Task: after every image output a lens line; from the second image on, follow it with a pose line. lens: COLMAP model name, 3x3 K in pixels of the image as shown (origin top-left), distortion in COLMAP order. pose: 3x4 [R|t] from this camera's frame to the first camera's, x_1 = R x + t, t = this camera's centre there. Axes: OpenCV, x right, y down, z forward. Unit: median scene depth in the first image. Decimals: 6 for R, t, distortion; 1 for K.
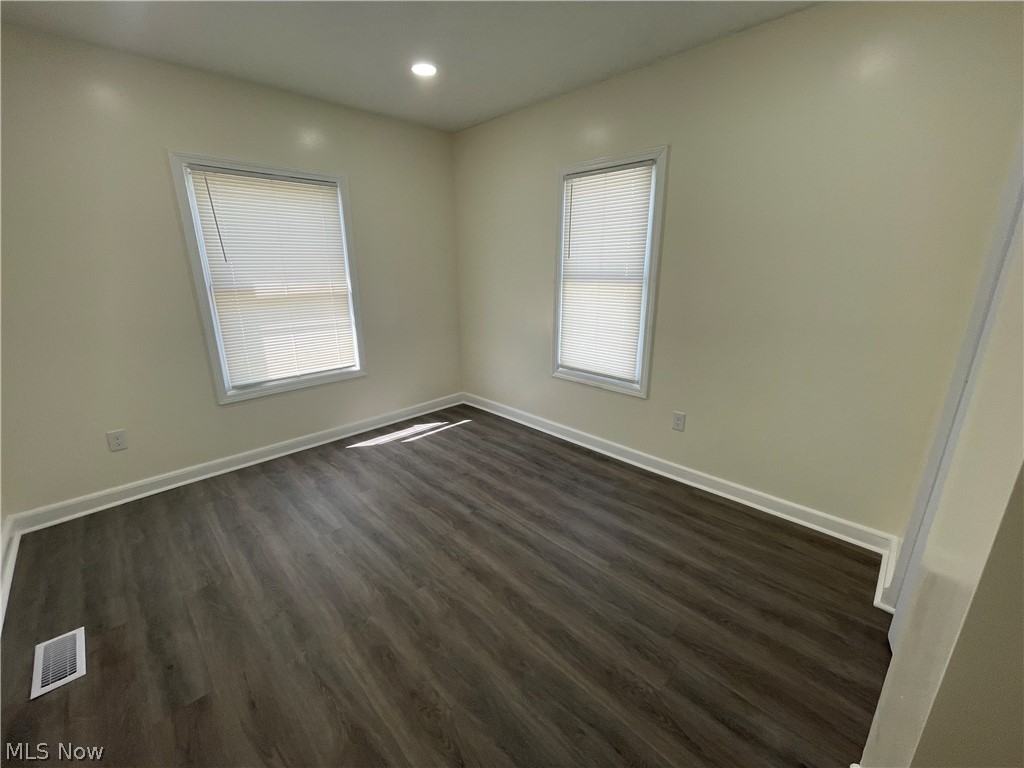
lens RADIAL K [[416.8, 0, 511.5], [0, 416.8, 382.6], [0, 0, 1]] dist [-0.005030, 0.000713]
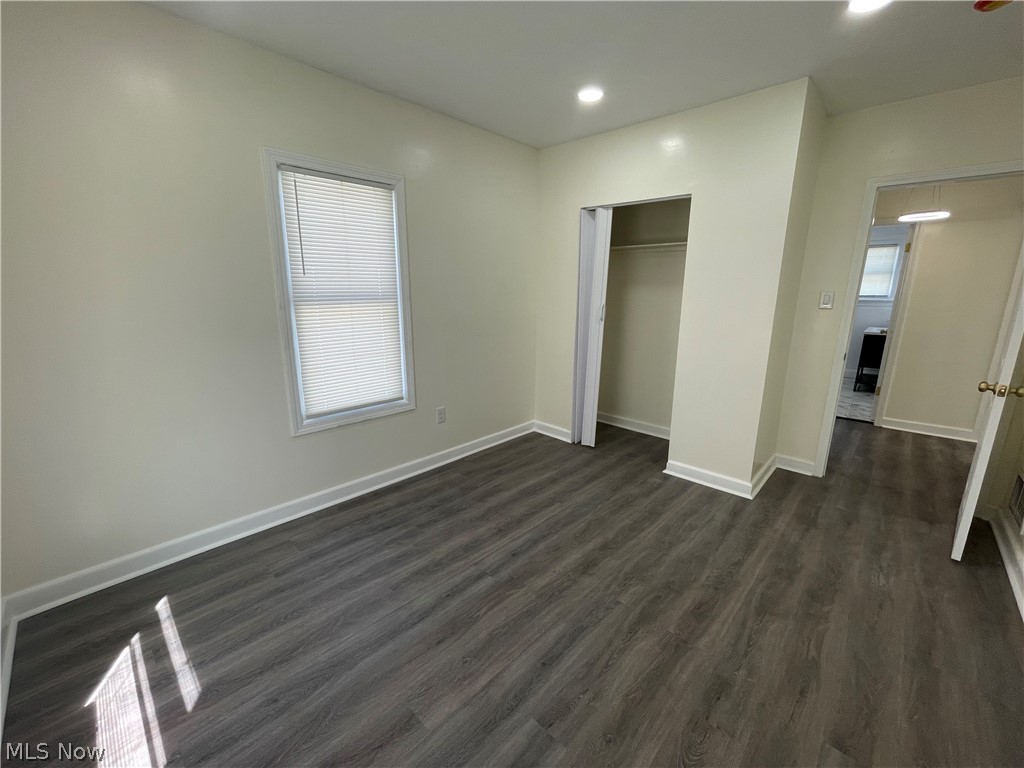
lens RADIAL K [[416.8, 0, 511.1], [0, 416.8, 381.5], [0, 0, 1]] dist [-0.005030, 0.000713]
pose [[-0.016376, -0.225351, 0.974140, -0.656091], [0.268711, 0.937436, 0.221377, -0.183182], [-0.963082, 0.265387, 0.045203, 0.653031]]
